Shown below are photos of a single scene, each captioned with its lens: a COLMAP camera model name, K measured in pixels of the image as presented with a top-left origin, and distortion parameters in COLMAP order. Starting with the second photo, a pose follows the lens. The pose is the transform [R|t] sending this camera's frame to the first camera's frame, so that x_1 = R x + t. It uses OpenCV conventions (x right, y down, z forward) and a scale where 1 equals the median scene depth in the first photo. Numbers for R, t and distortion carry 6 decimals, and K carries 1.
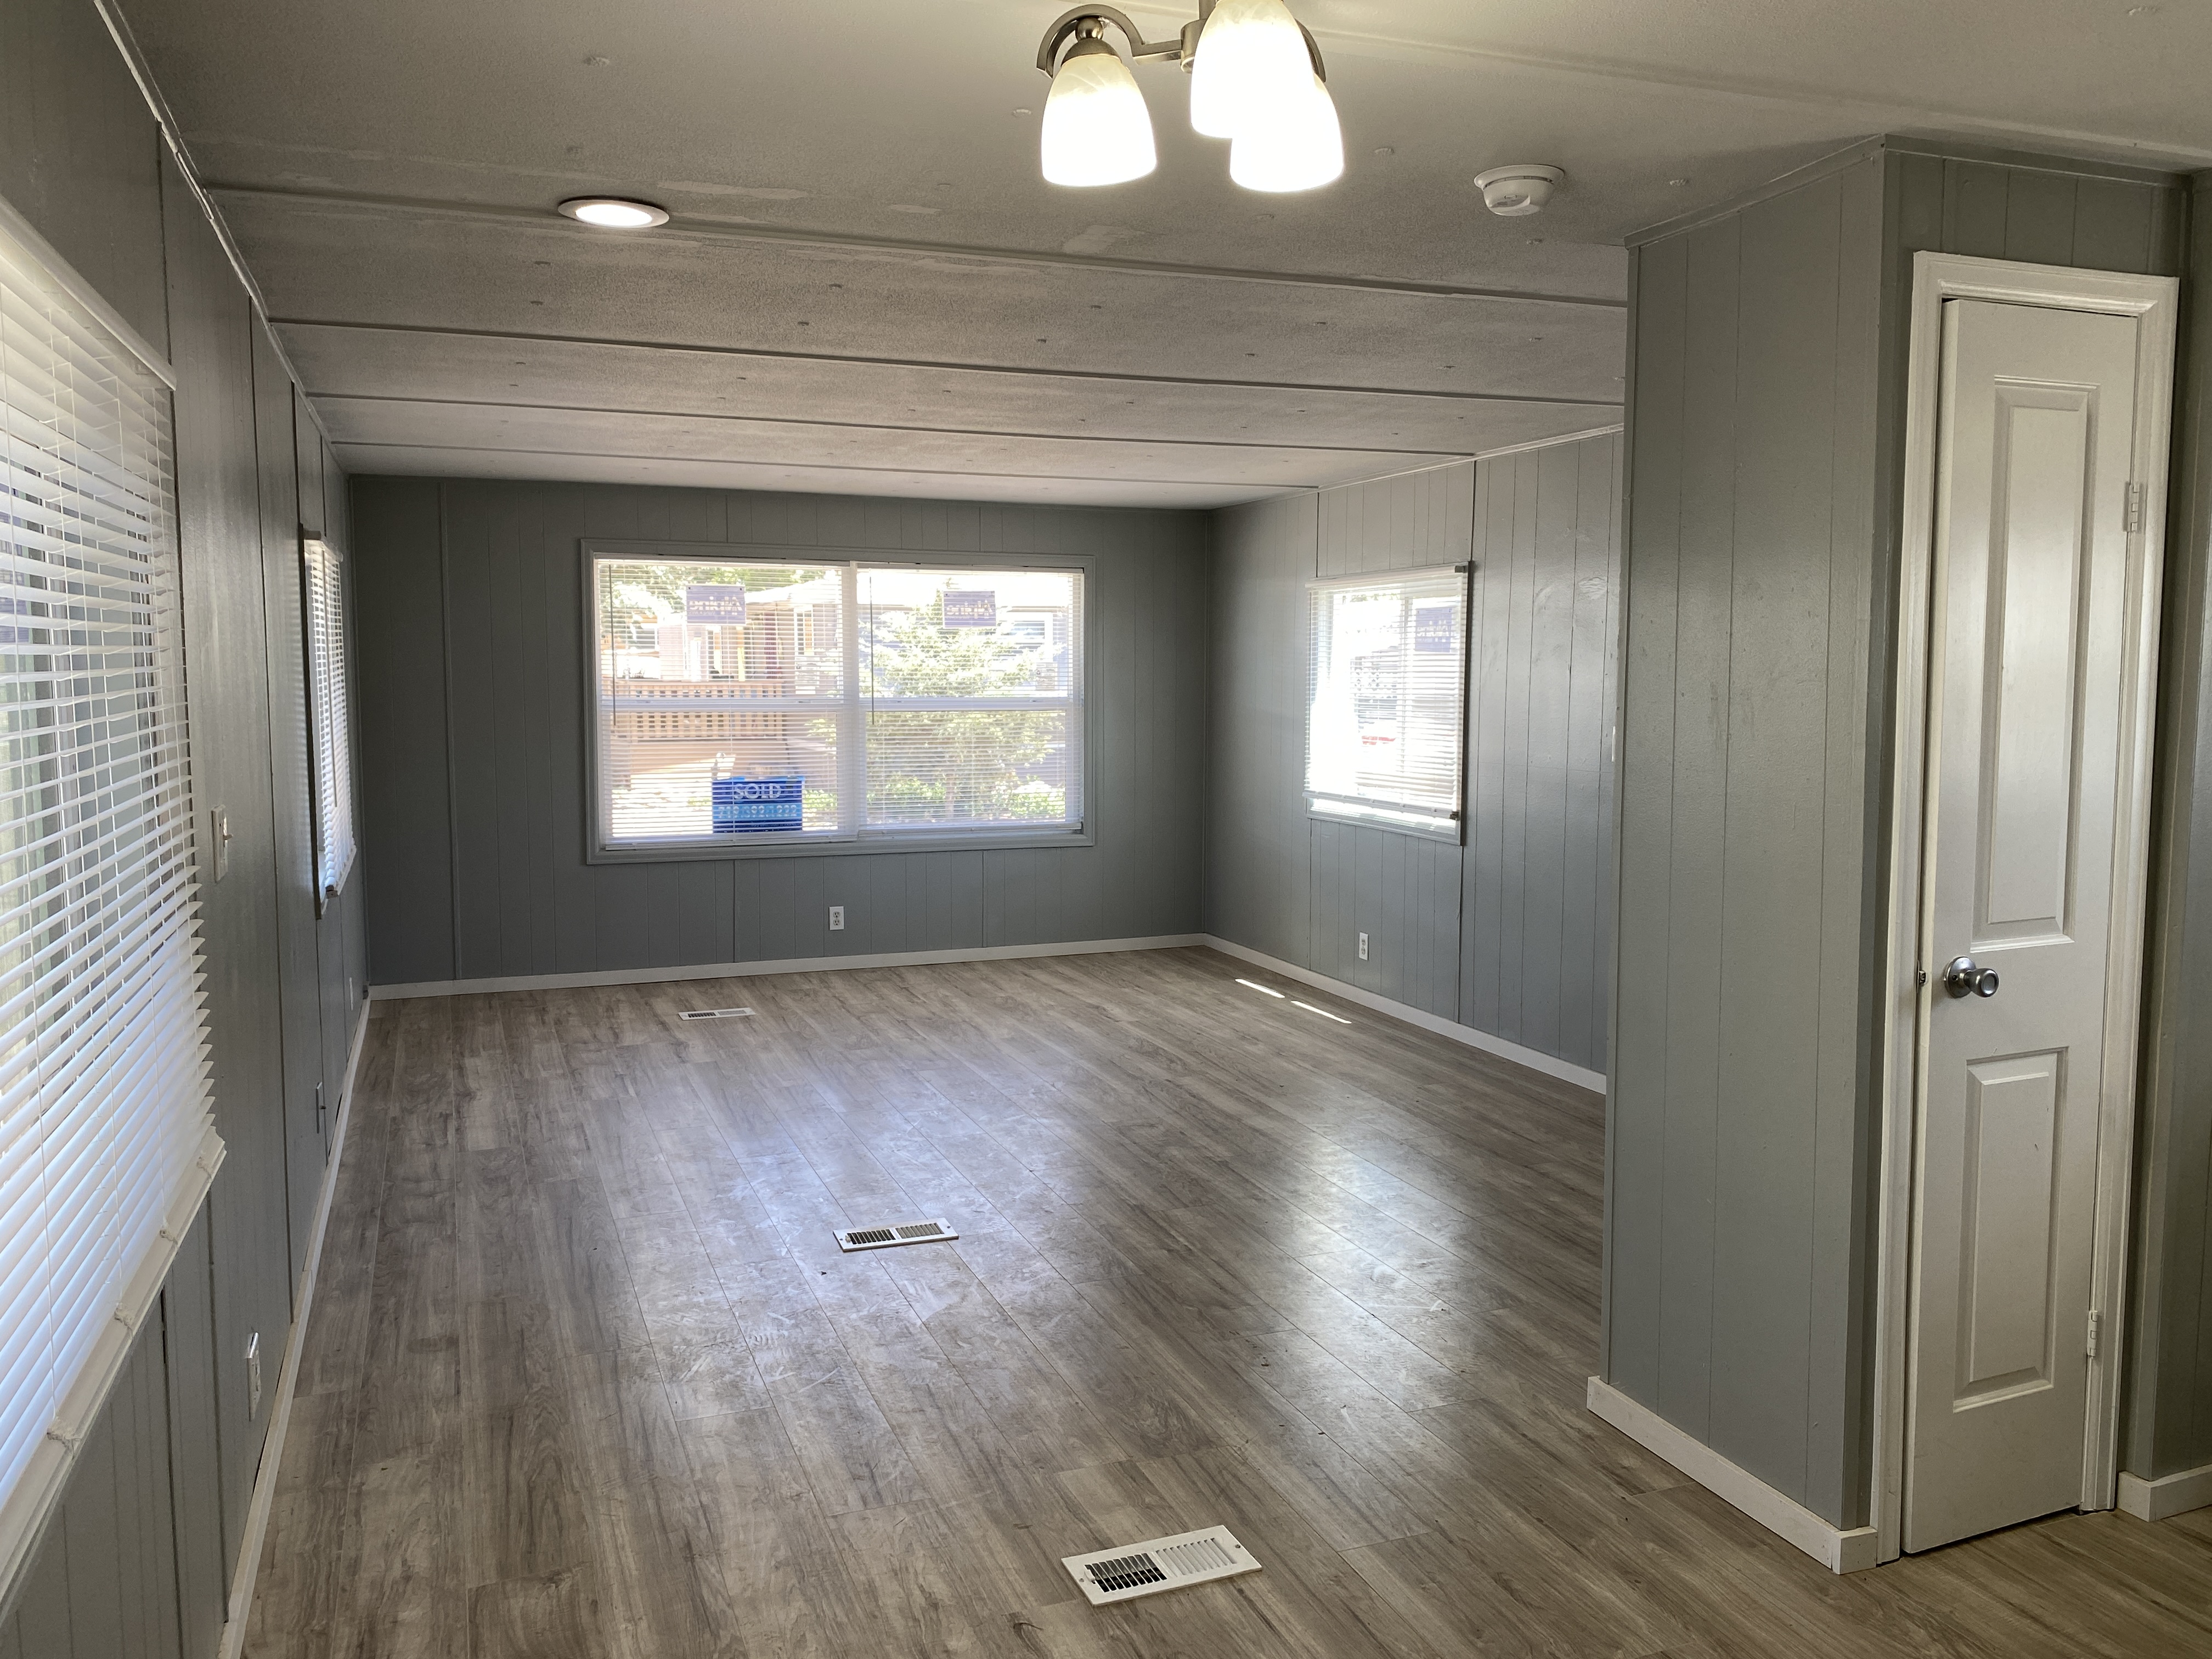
lens RADIAL K [[1736.0, 0, 1106.0], [0, 1736.0, 829.5], [0, 0, 1]] dist [0.330490, -0.001138]
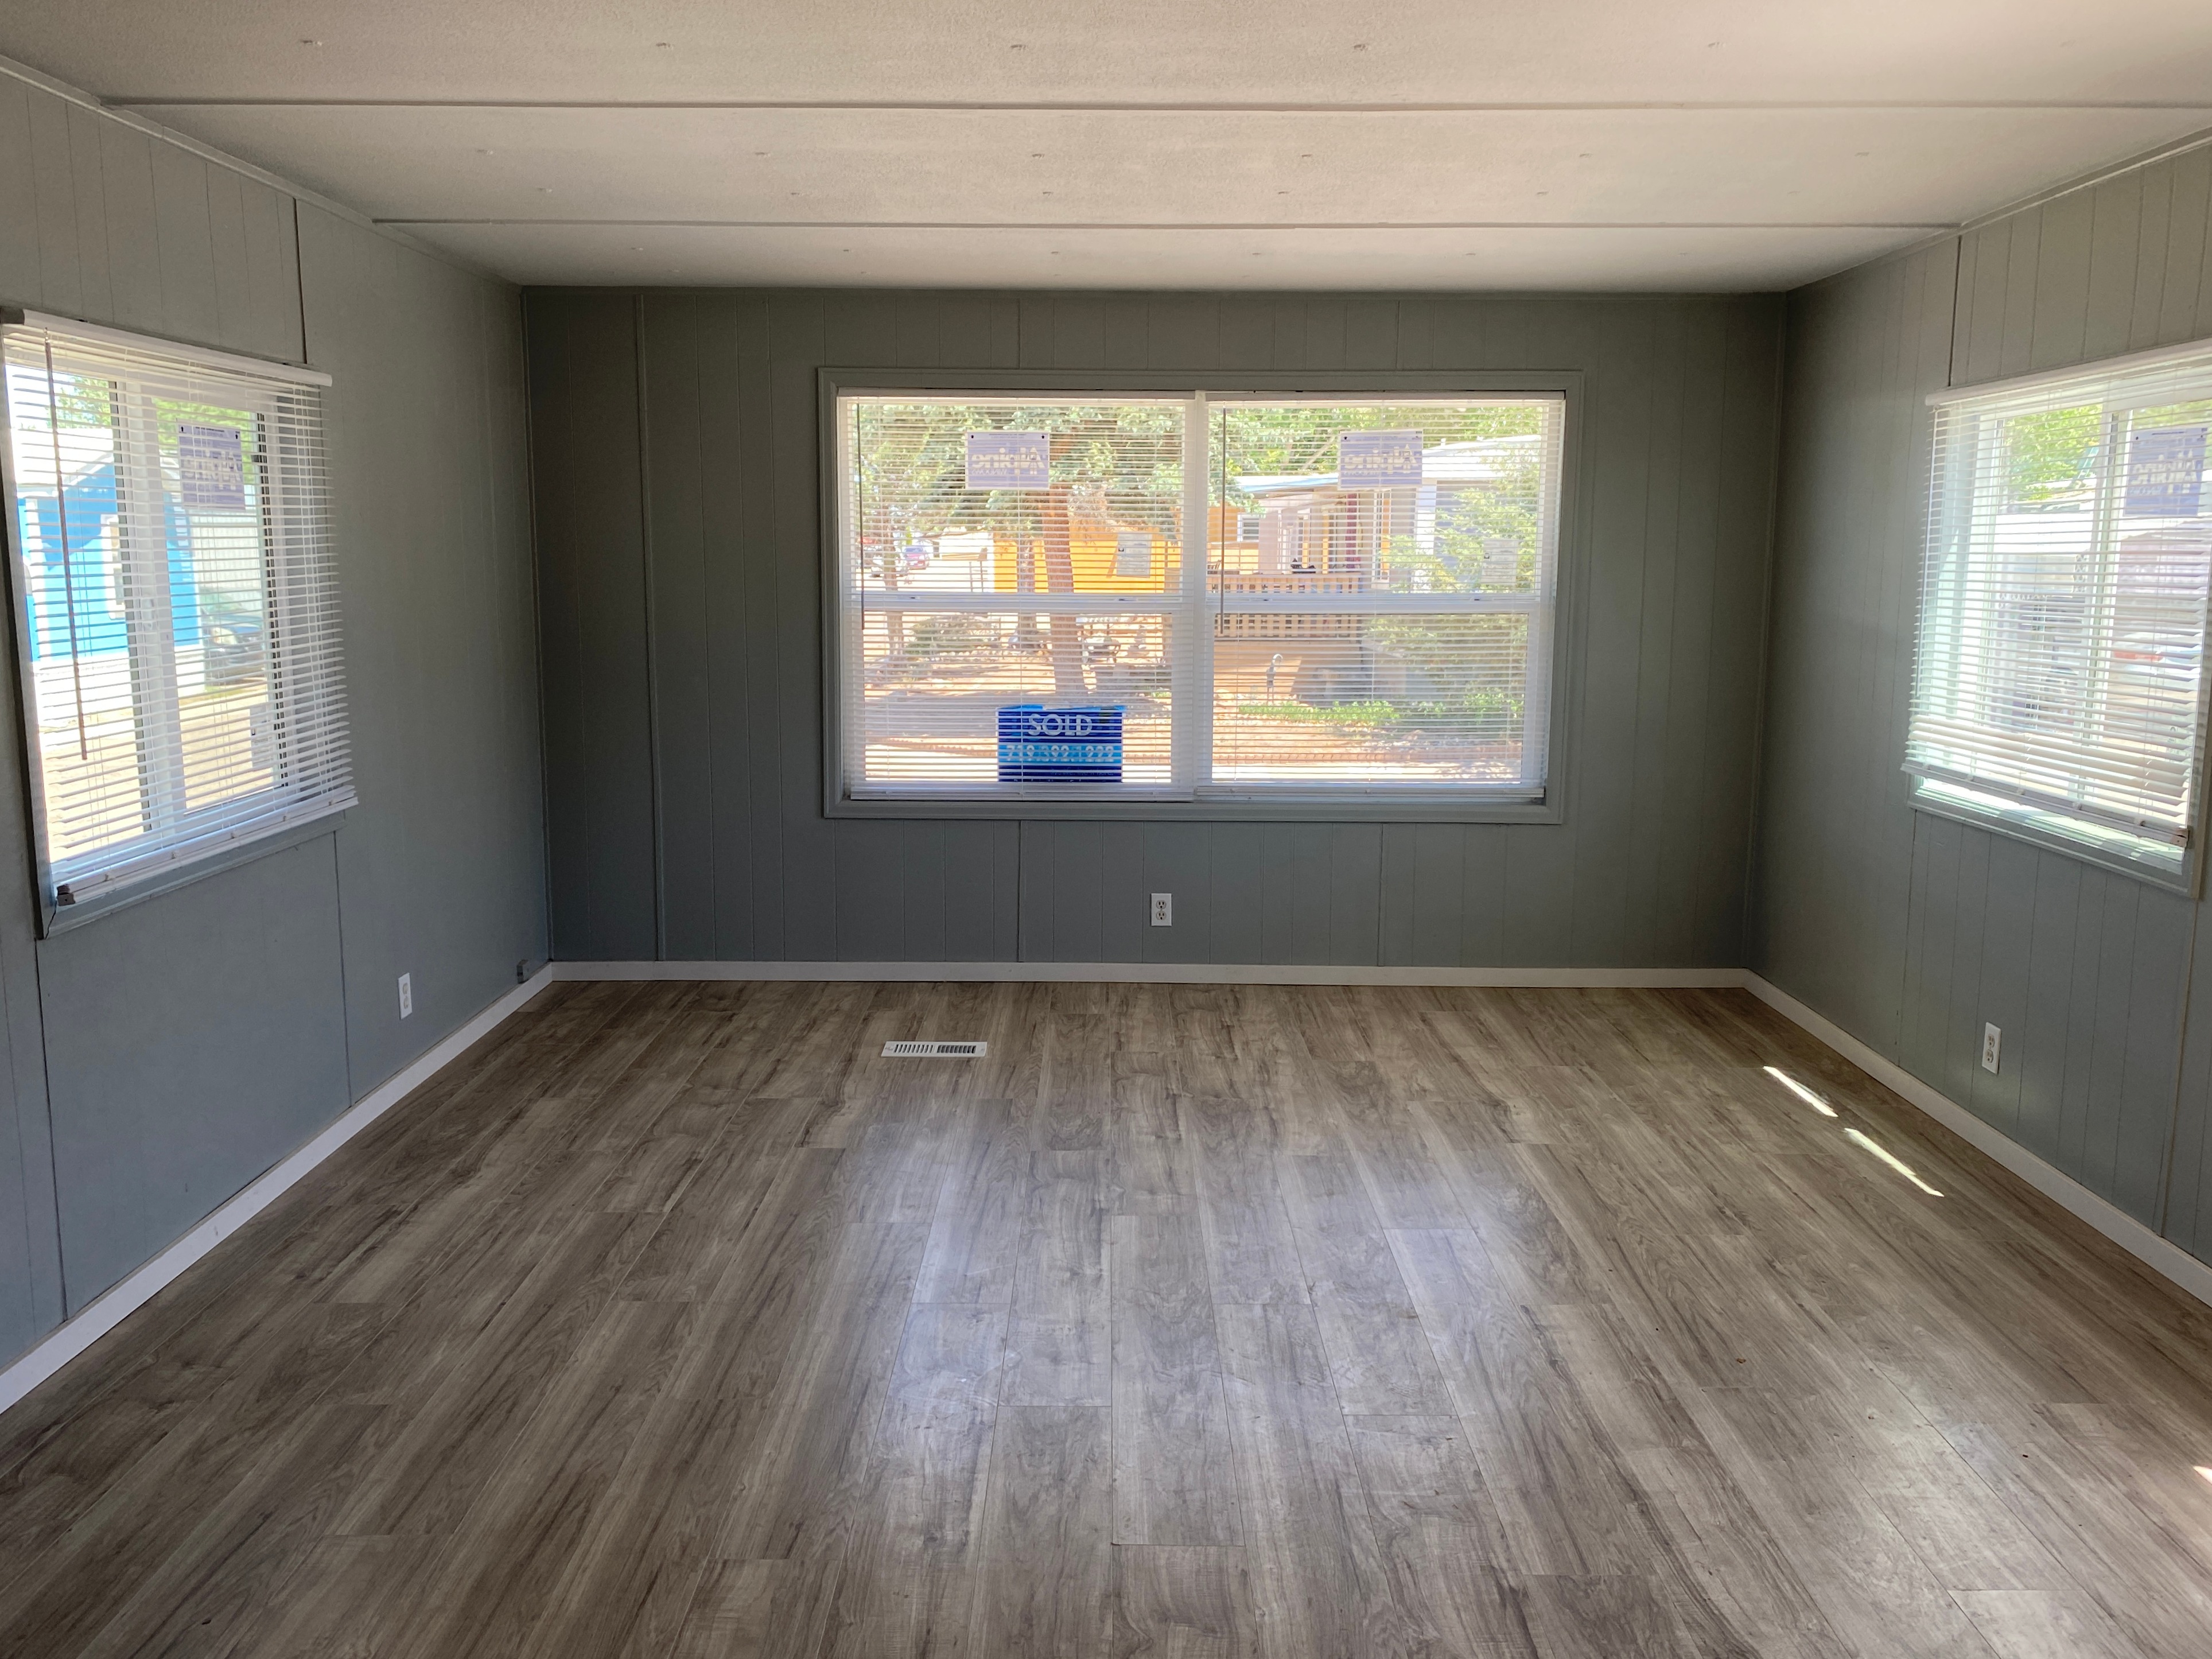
lens RADIAL K [[1795.2, 0, 1119.2], [0, 1795.2, 810.7], [0, 0, 1]] dist [0.115205, -0.180126]
pose [[0.934574, 0.056641, -0.351231, 0.083707], [-0.040752, 0.997790, 0.052473, -0.027038], [0.353427, -0.034727, 0.934817, 0.344056]]
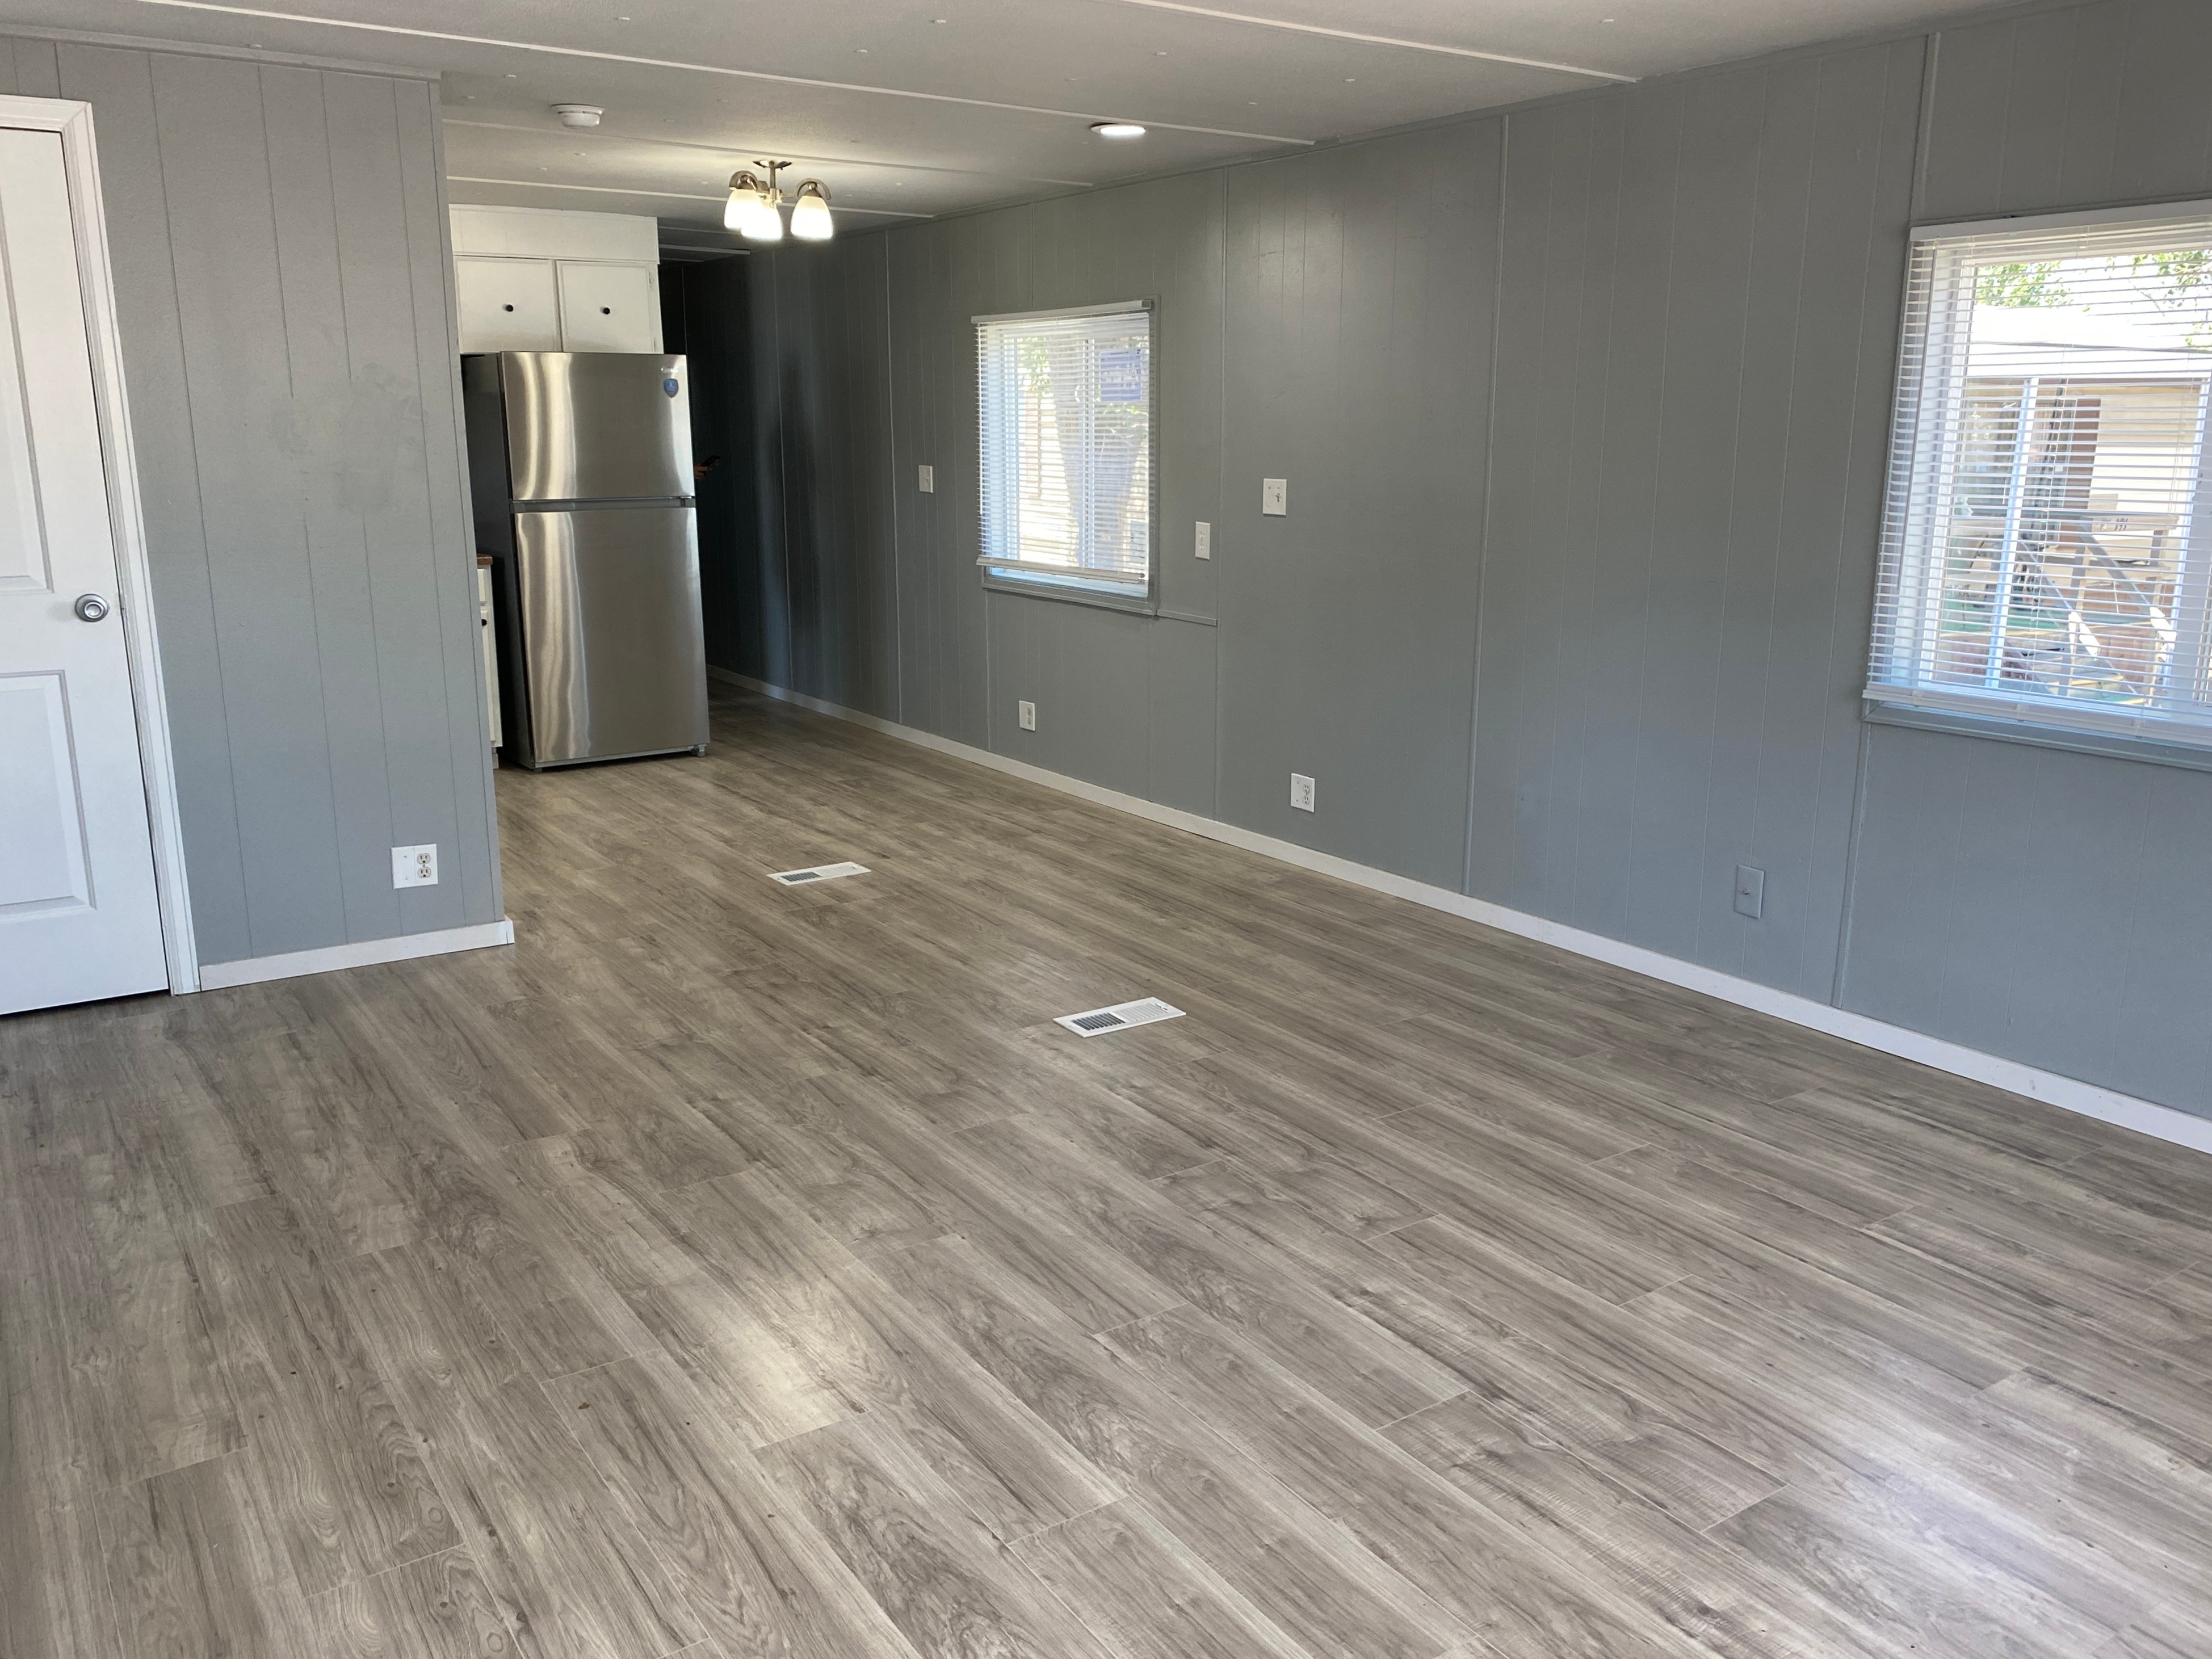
lens RADIAL K [[1795.0, 0, 1119.2], [0, 1795.0, 810.7], [0, 0, 1]] dist [0.115205, -0.180126]
pose [[-0.975908, 0.045248, -0.213440, 0.047579], [-0.023309, 0.951039, 0.308192, -0.099623], [0.216935, 0.305742, -0.927071, 1.074301]]
